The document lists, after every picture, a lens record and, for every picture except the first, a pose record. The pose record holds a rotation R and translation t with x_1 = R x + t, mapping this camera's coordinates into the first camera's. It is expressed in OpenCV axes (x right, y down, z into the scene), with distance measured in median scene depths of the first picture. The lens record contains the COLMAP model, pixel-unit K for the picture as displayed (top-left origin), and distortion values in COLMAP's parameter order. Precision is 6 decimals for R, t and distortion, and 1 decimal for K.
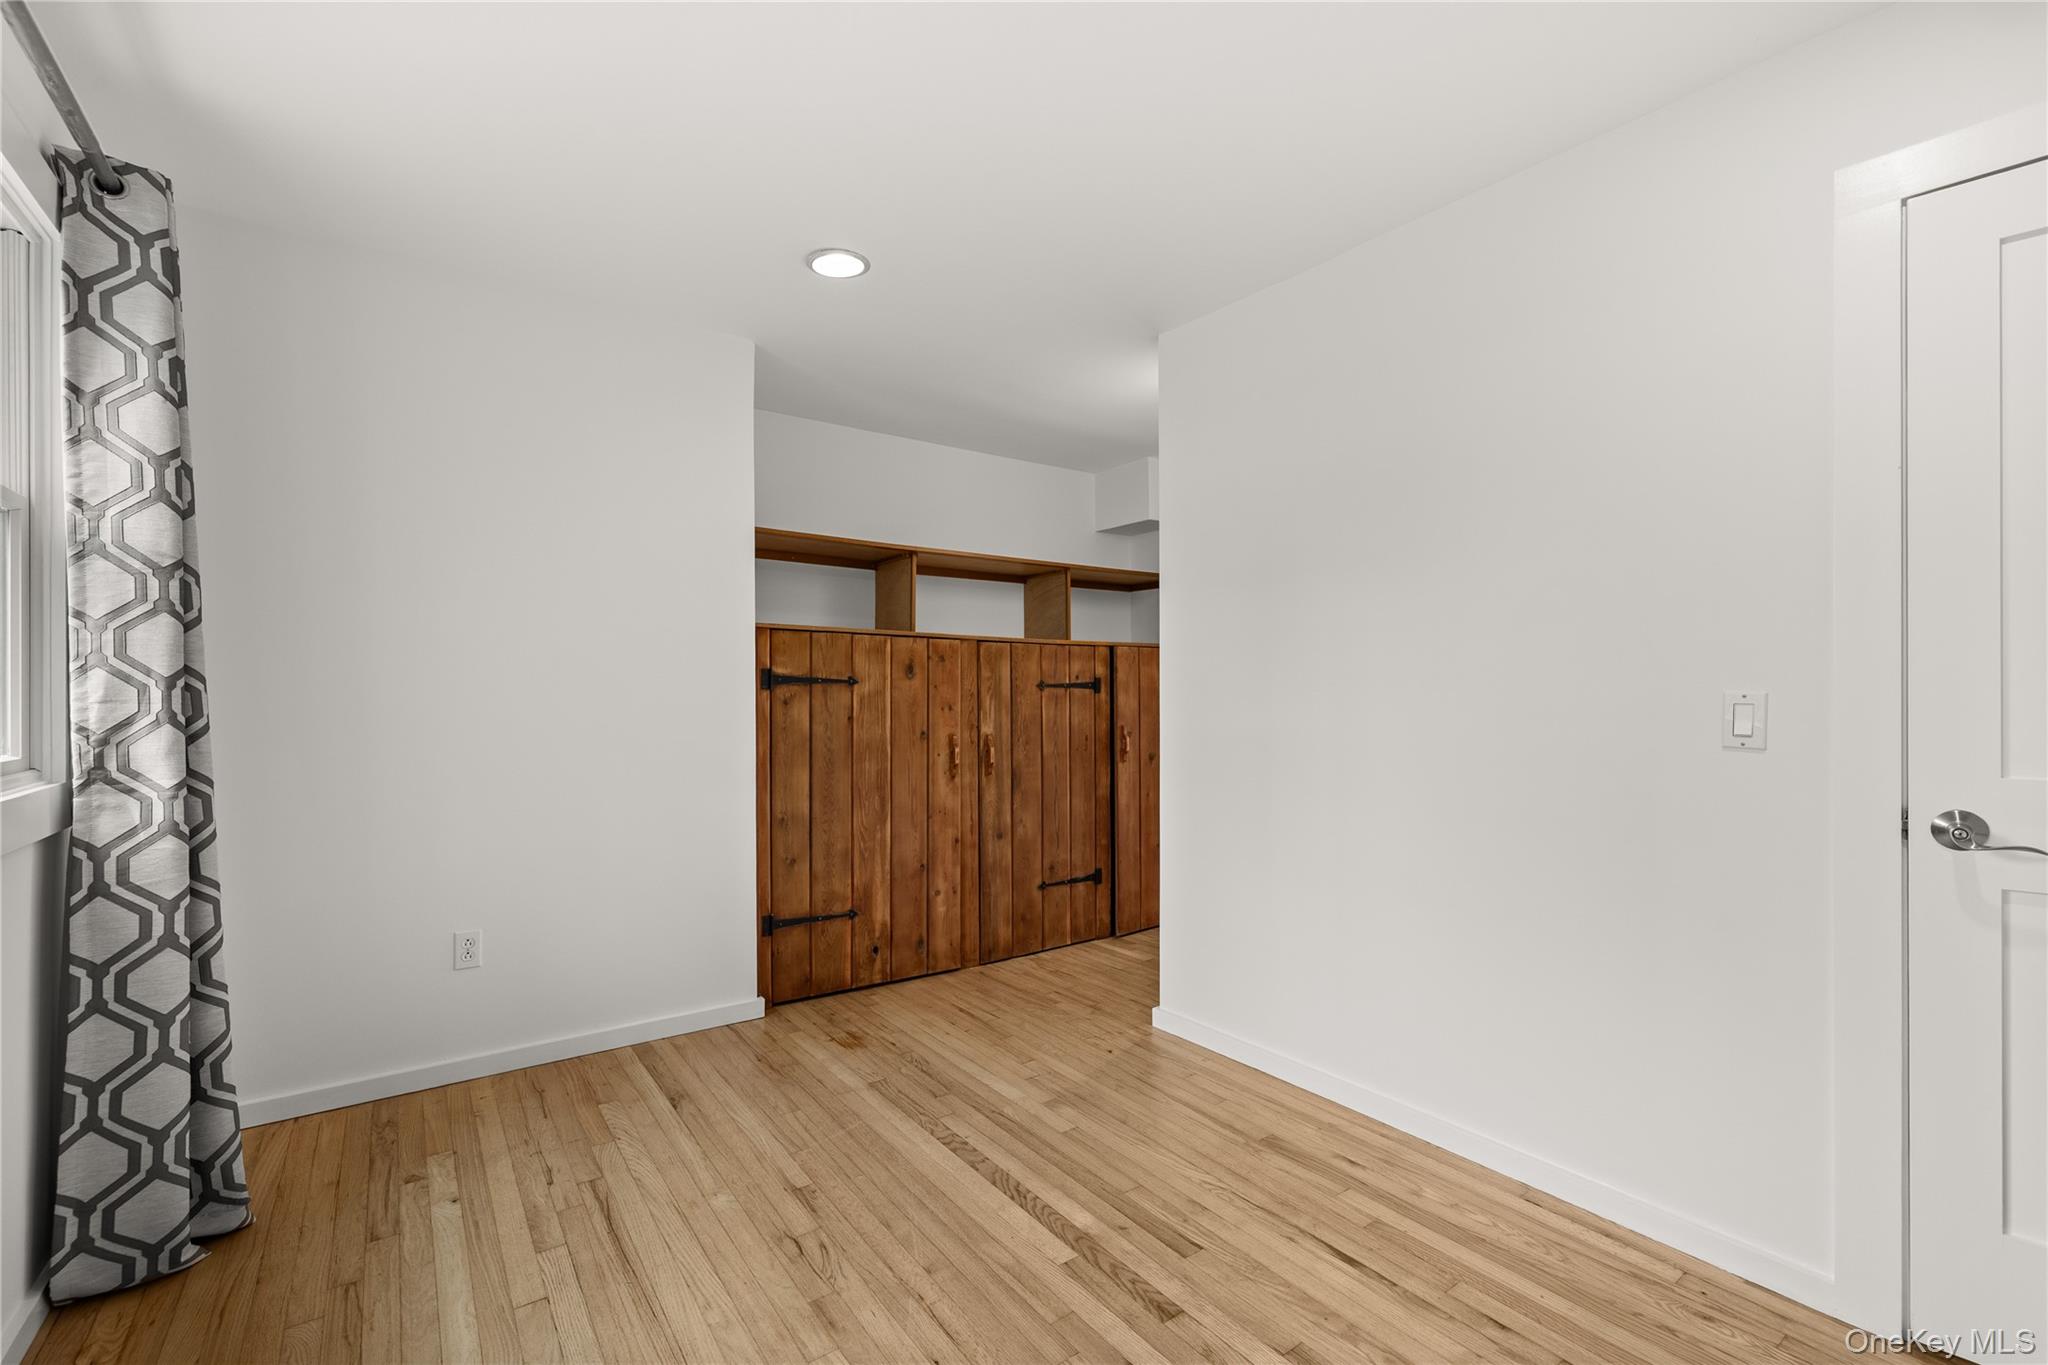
lens RADIAL K [[877.3, 0, 1024.0], [0, 877.3, 682.5], [0, 0, 1]] dist [-0.003782, -0.000725]
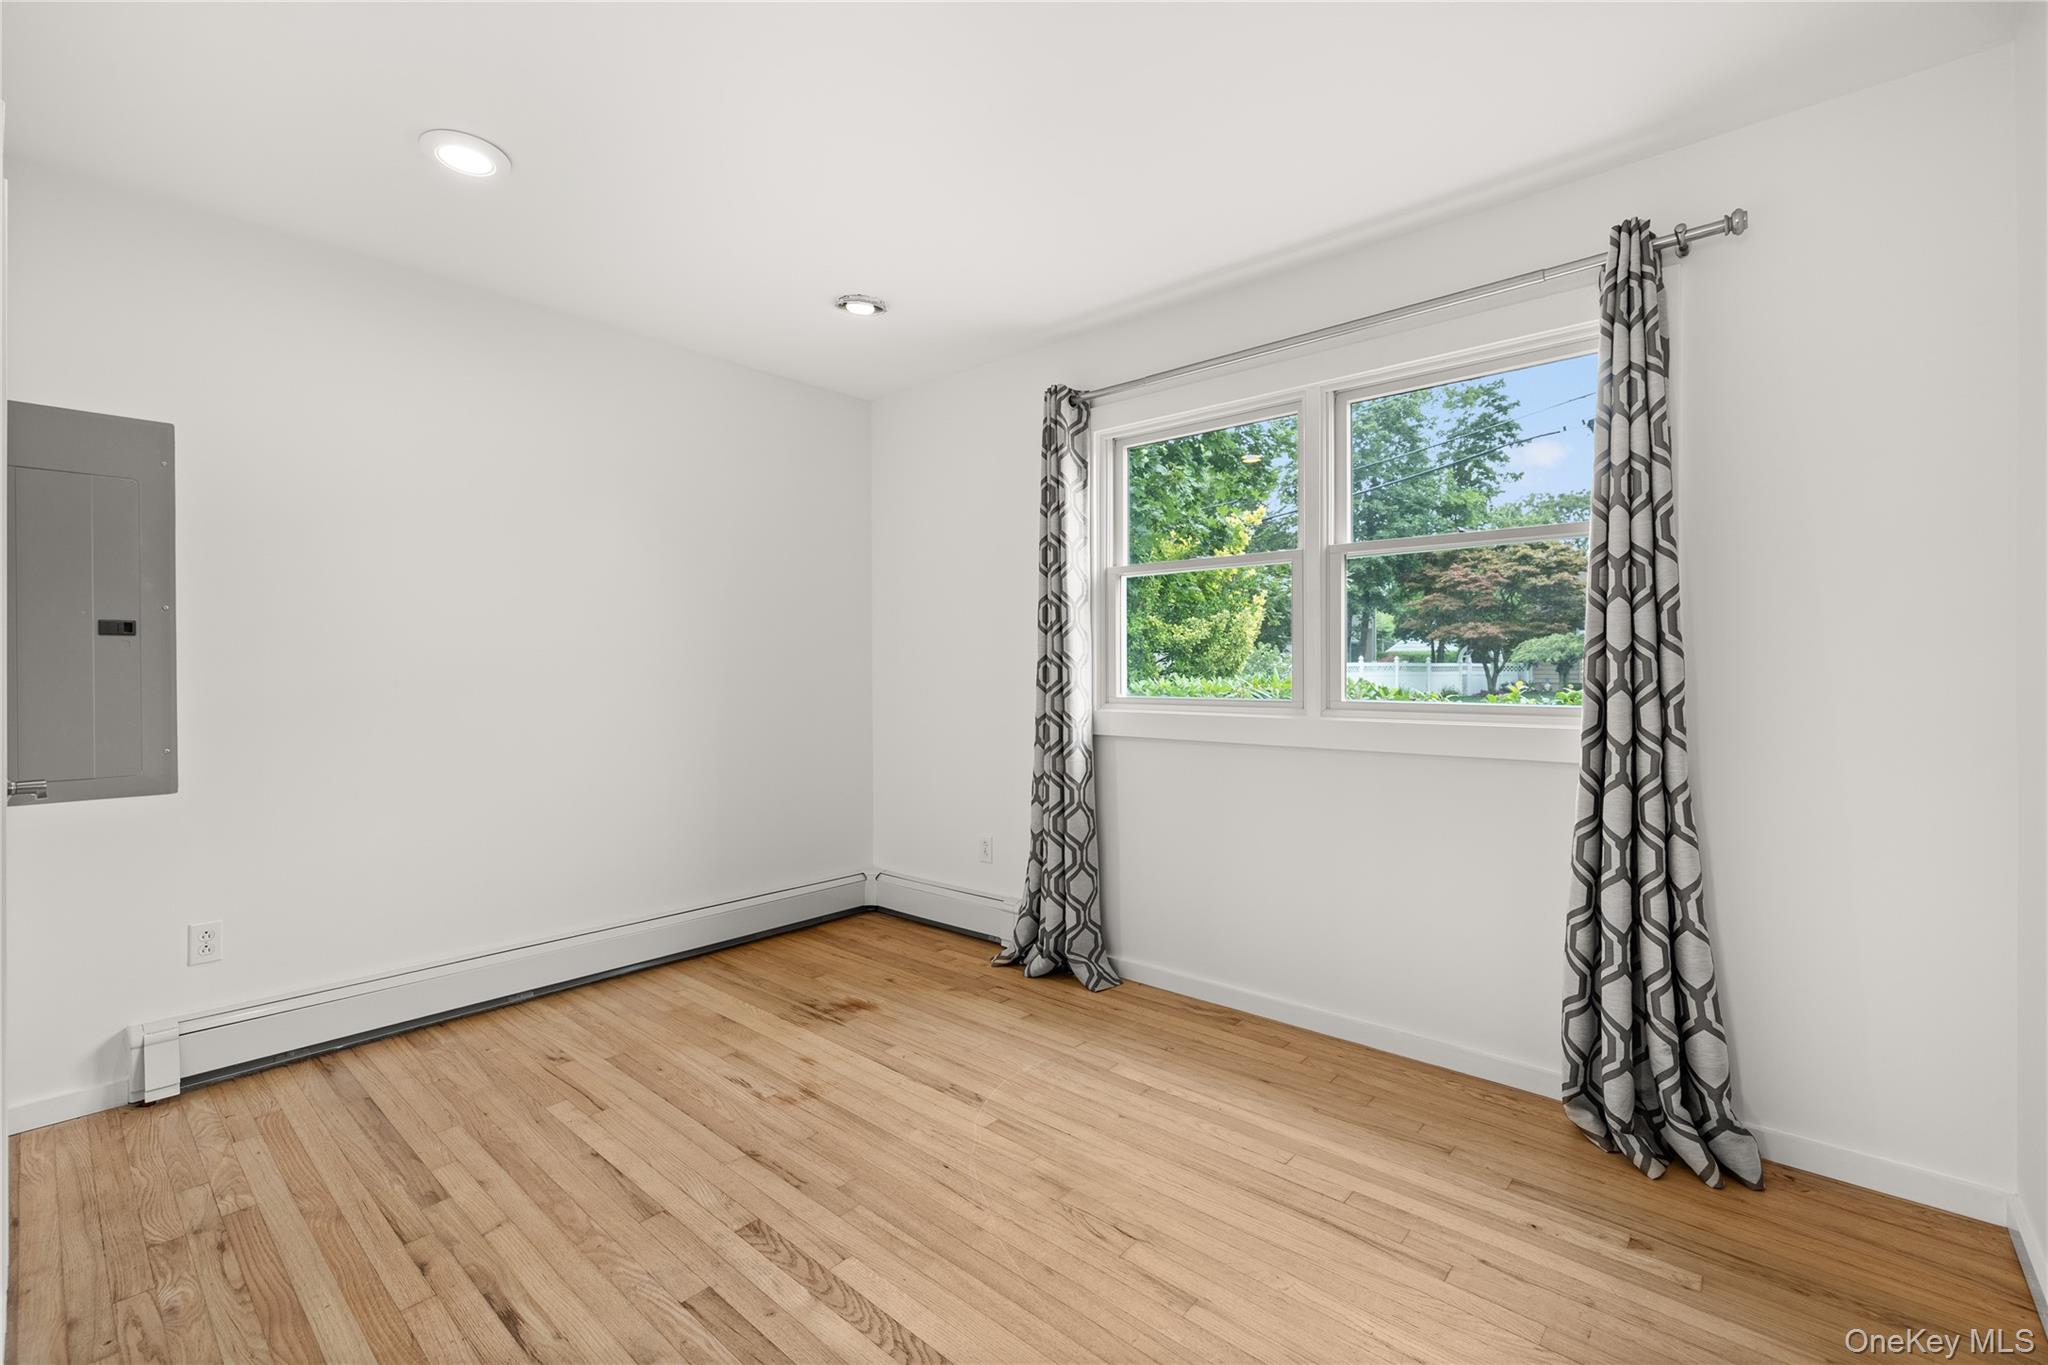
lens RADIAL K [[877.3, 0, 1024.0], [0, 877.3, 682.5], [0, 0, 1]] dist [-0.003782, -0.000725]
pose [[-0.976687, 0.004554, -0.214620, 0.057313], [0.003436, 0.999979, 0.005580, 0.029772], [0.214641, 0.004713, -0.976682, 1.944618]]
